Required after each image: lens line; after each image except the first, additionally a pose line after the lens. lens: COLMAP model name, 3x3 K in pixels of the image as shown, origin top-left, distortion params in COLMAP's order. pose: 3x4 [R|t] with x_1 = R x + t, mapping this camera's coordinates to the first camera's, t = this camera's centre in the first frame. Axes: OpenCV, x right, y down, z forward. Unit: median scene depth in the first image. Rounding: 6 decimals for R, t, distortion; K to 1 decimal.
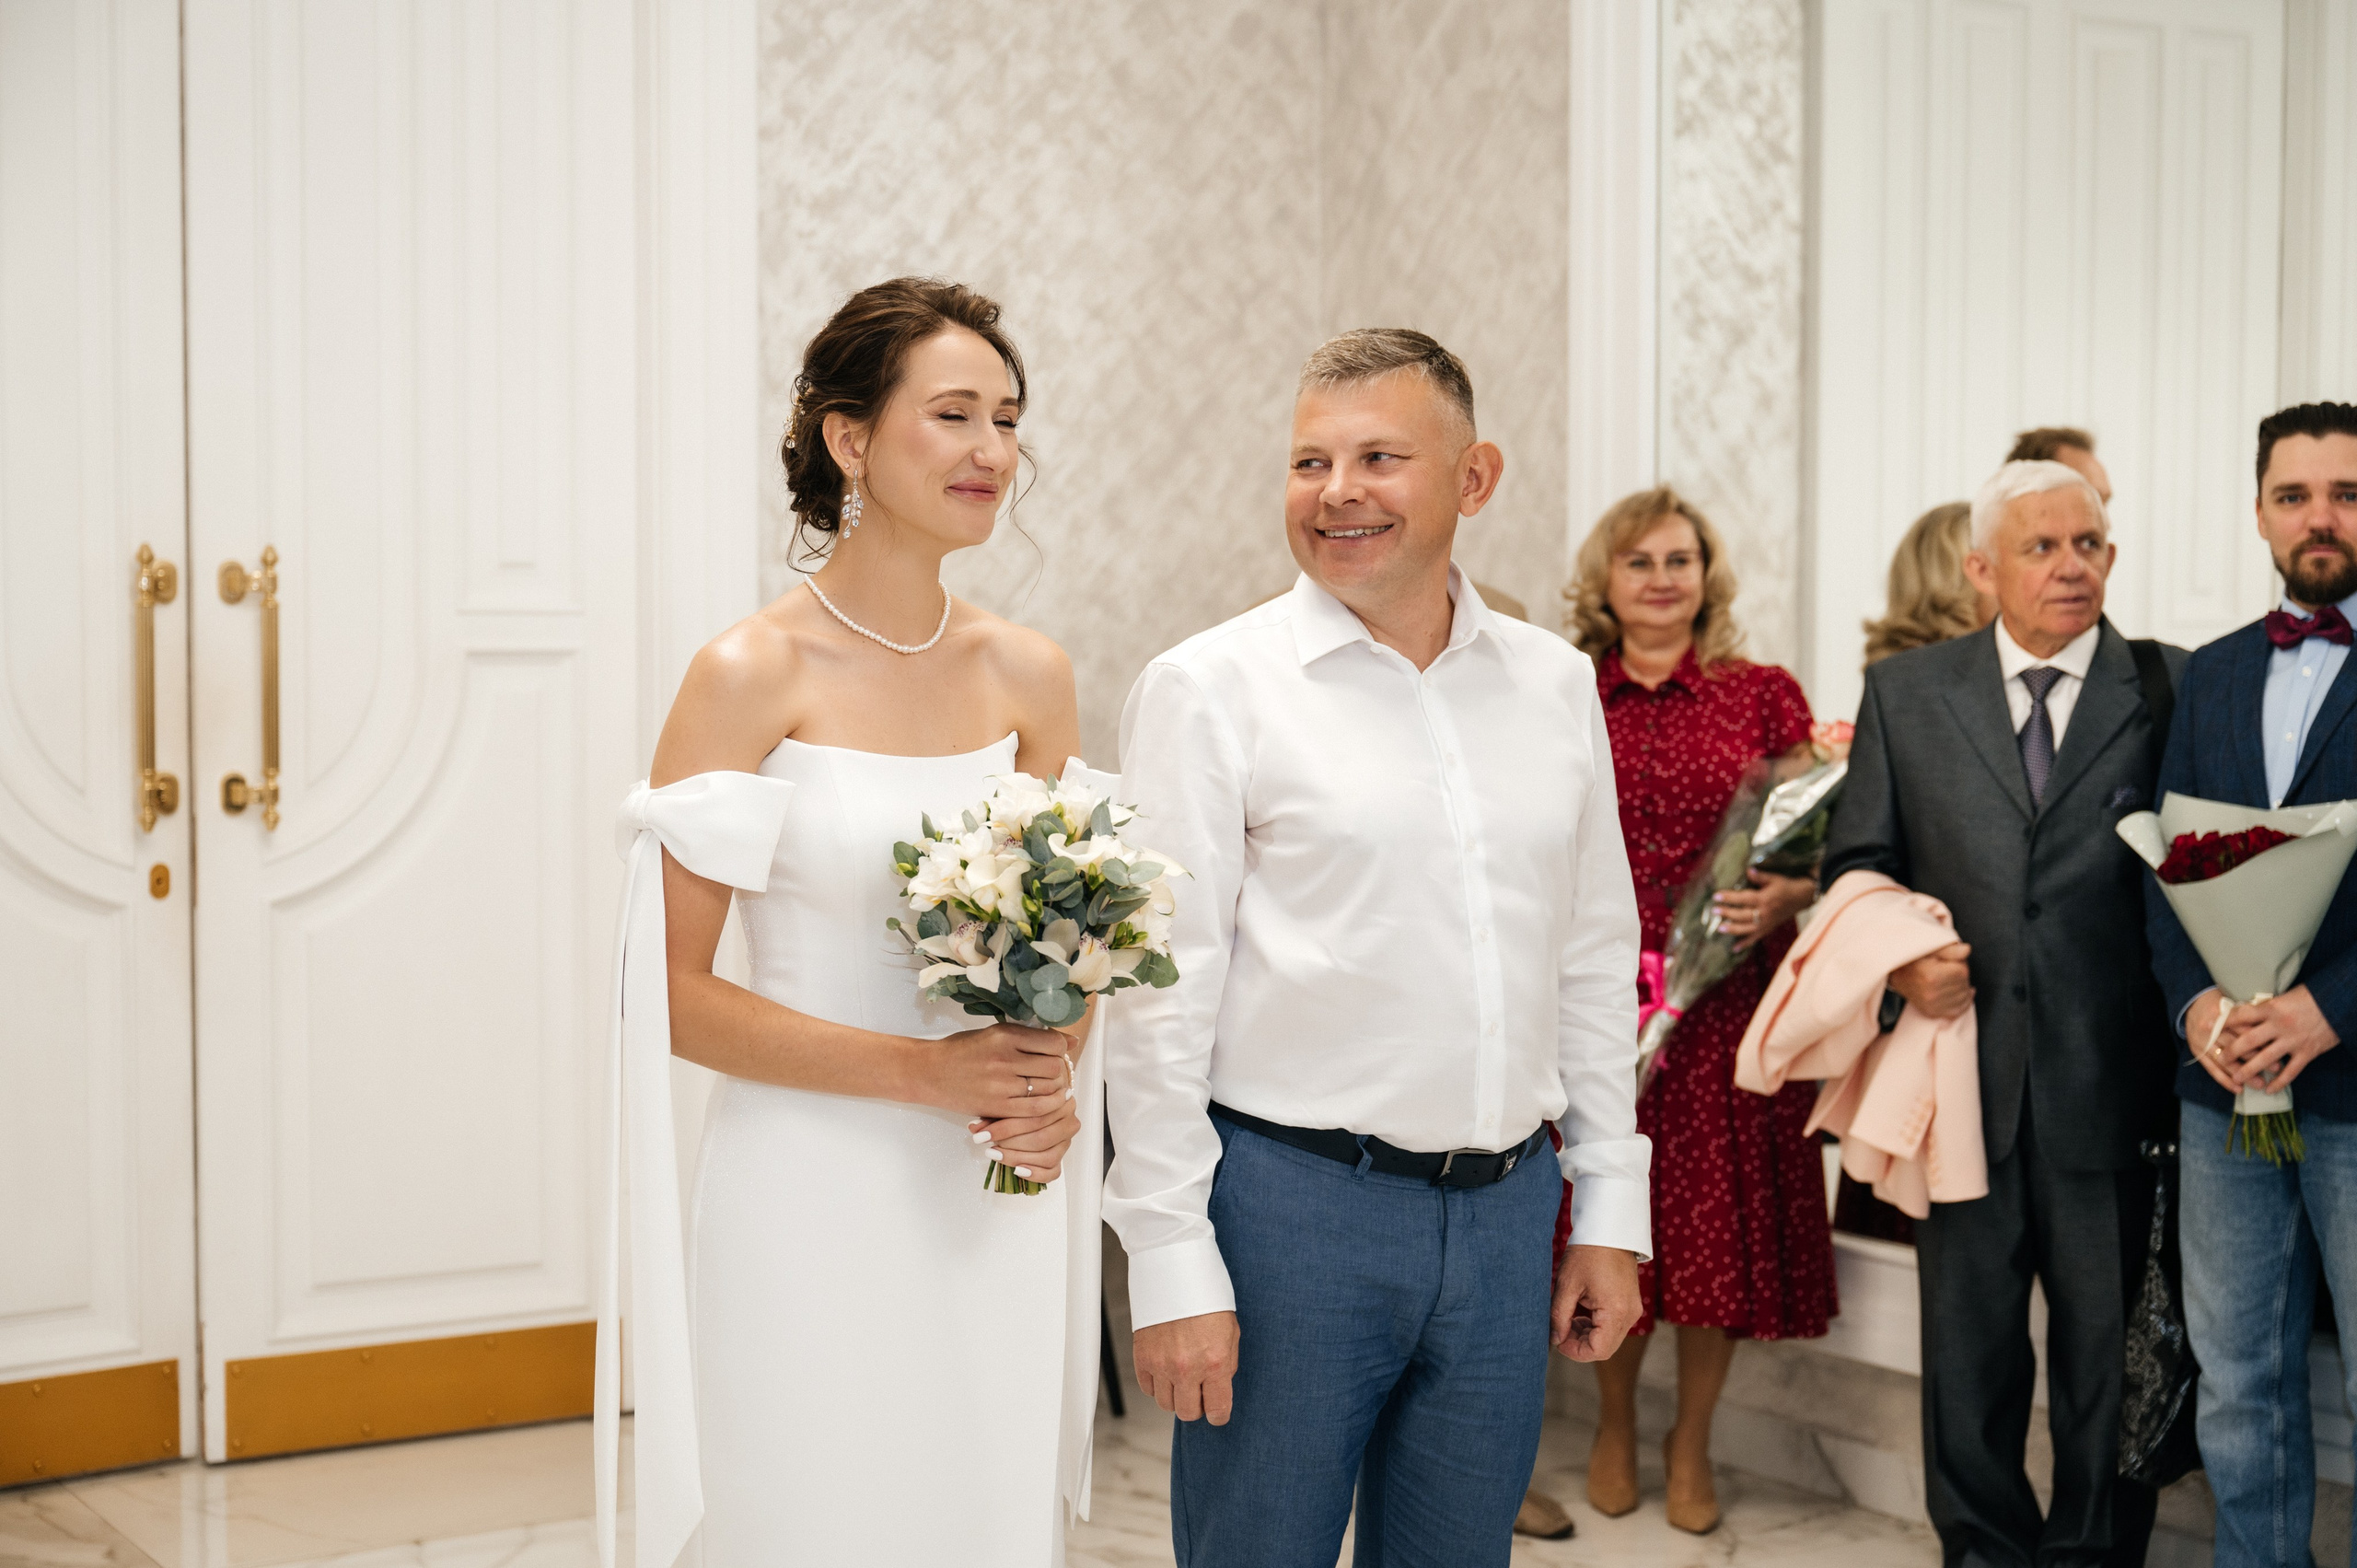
lens RADIAL K [[3258.1, 0, 1191.7], [0, 3258.1, 781.7], [0, 0, 1]] dist [-0.028927, 0.000000]
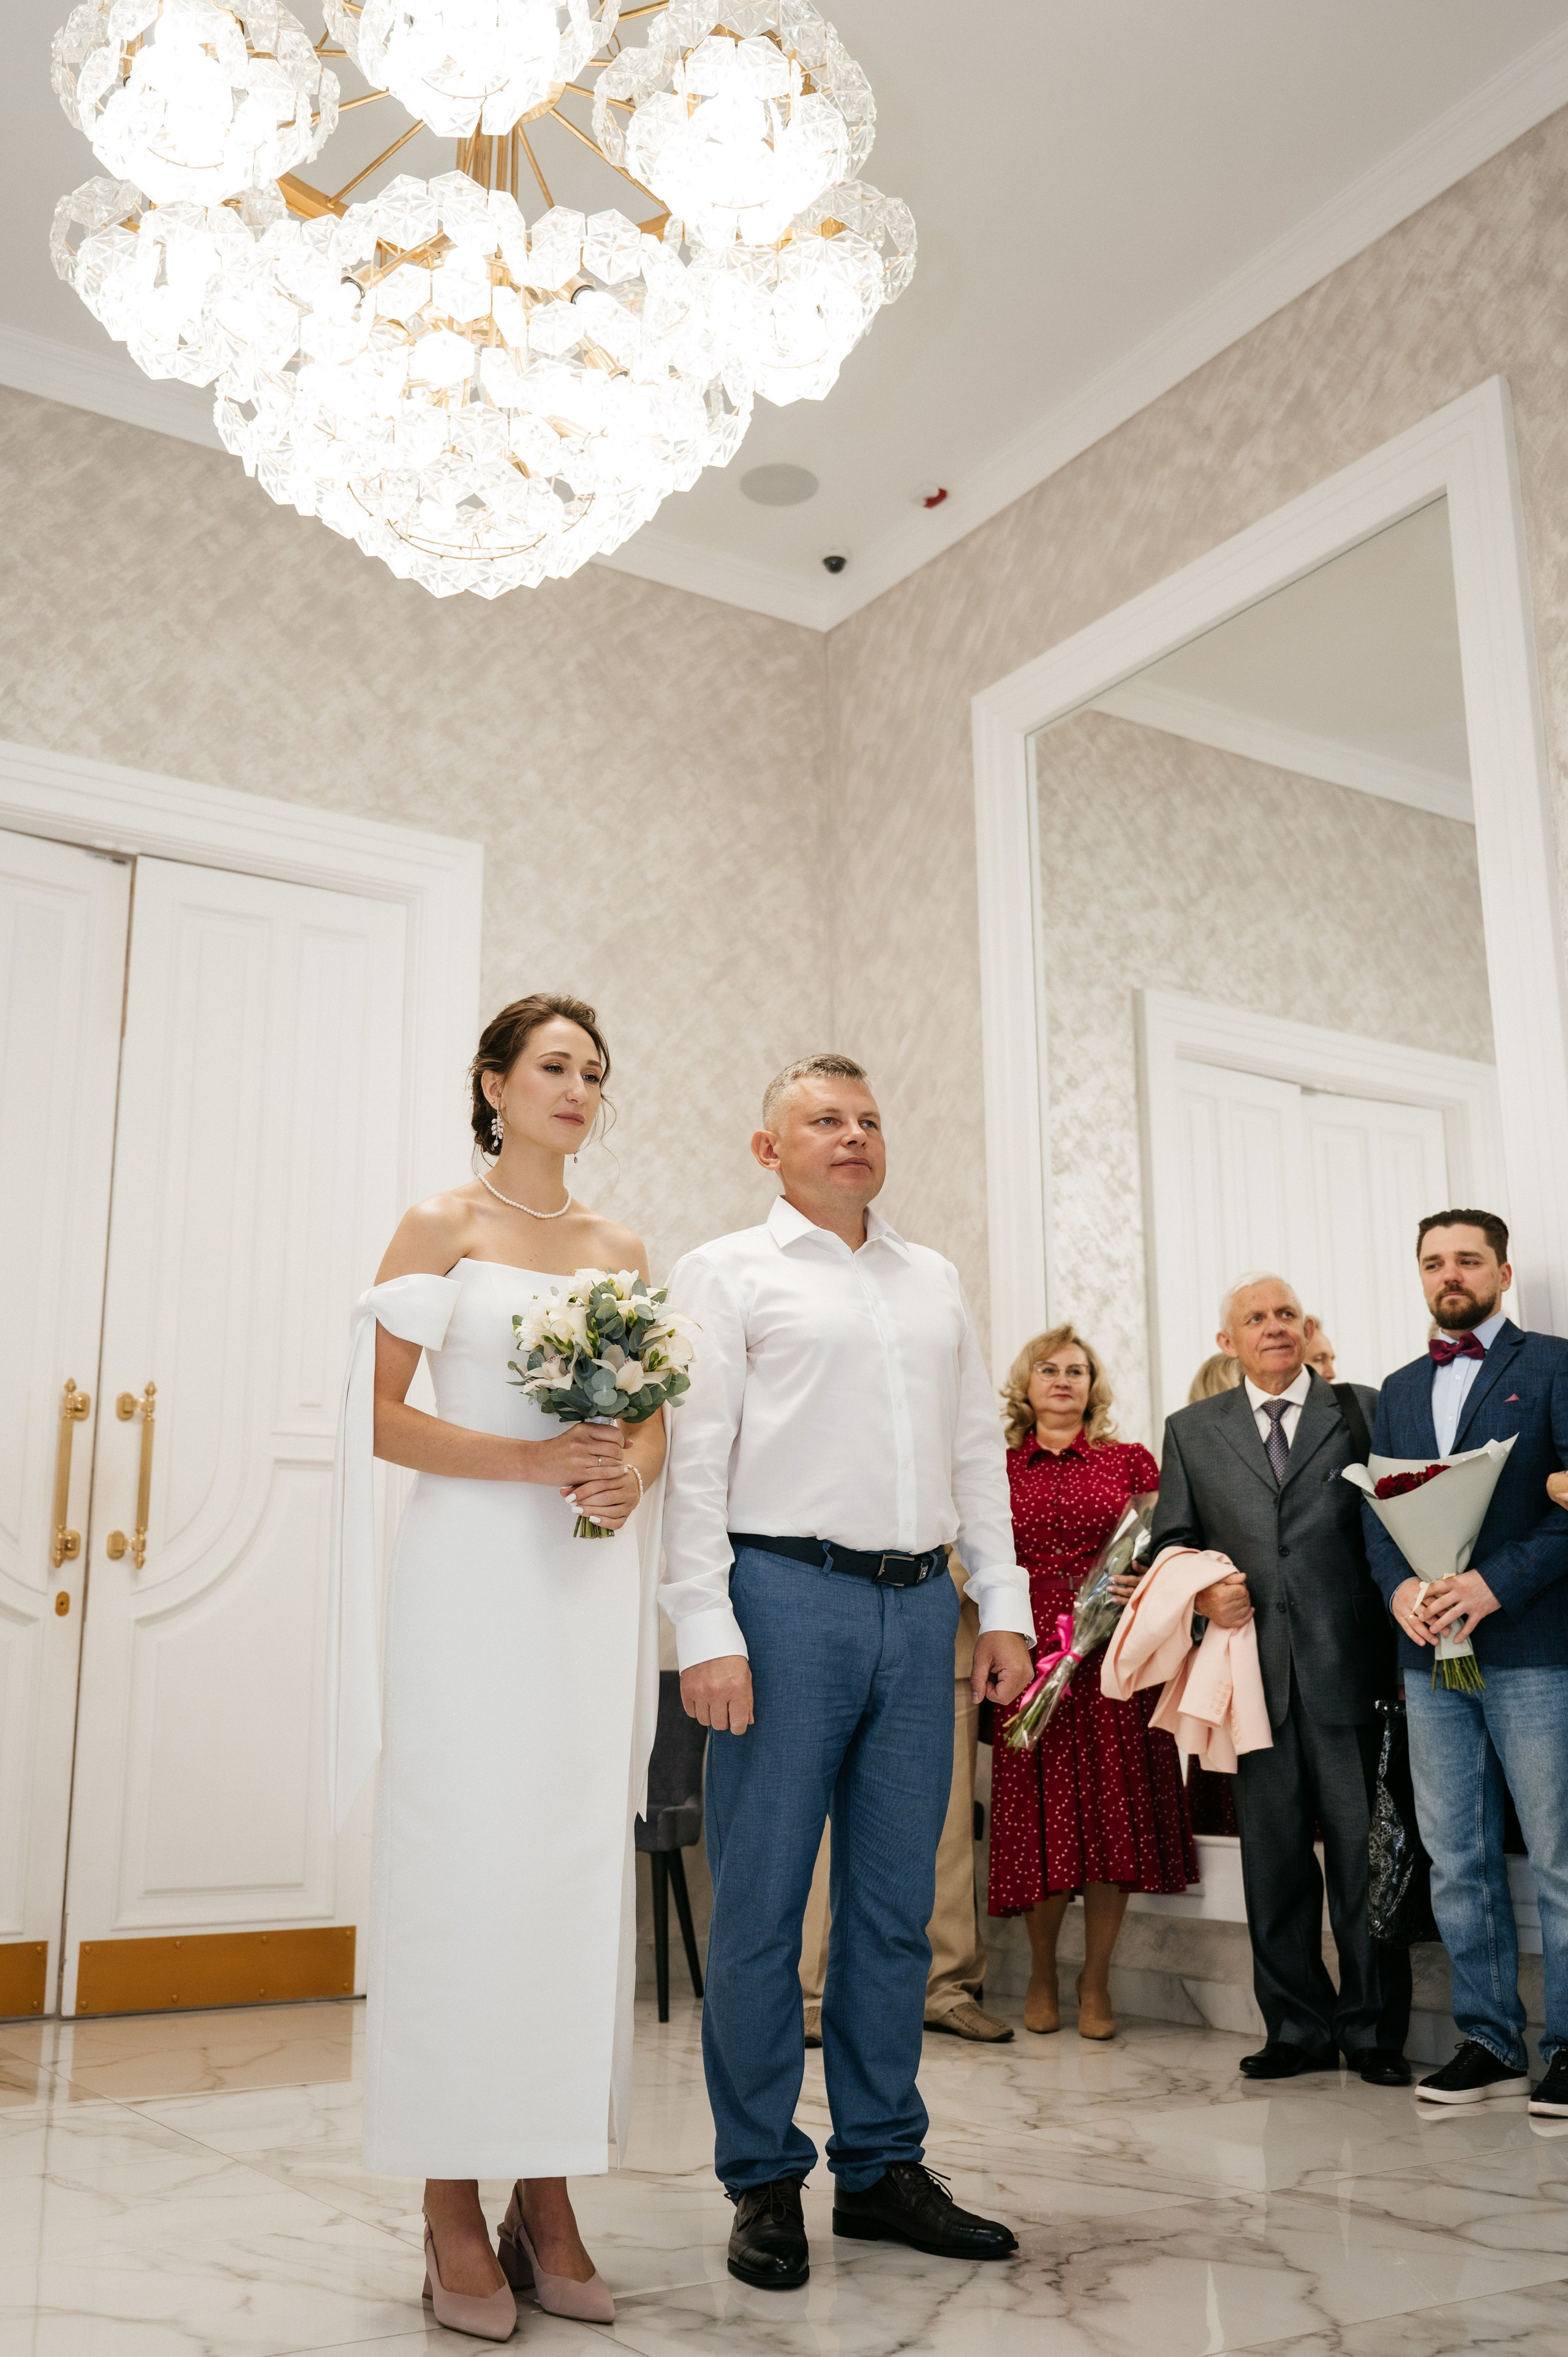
lens RADIAL K [[2147.5, 0, 761.7], [0, 2147.5, 1180.5], [0, 0, 1]] dist [0.012974, -0.038182]
pose [[0.999939, -0.007675, -0.007980, 0.020156], [0.005262, 0.963580, -0.267370, 0.137150], [0.009741, 0.267312, 0.963561, -0.012857]]
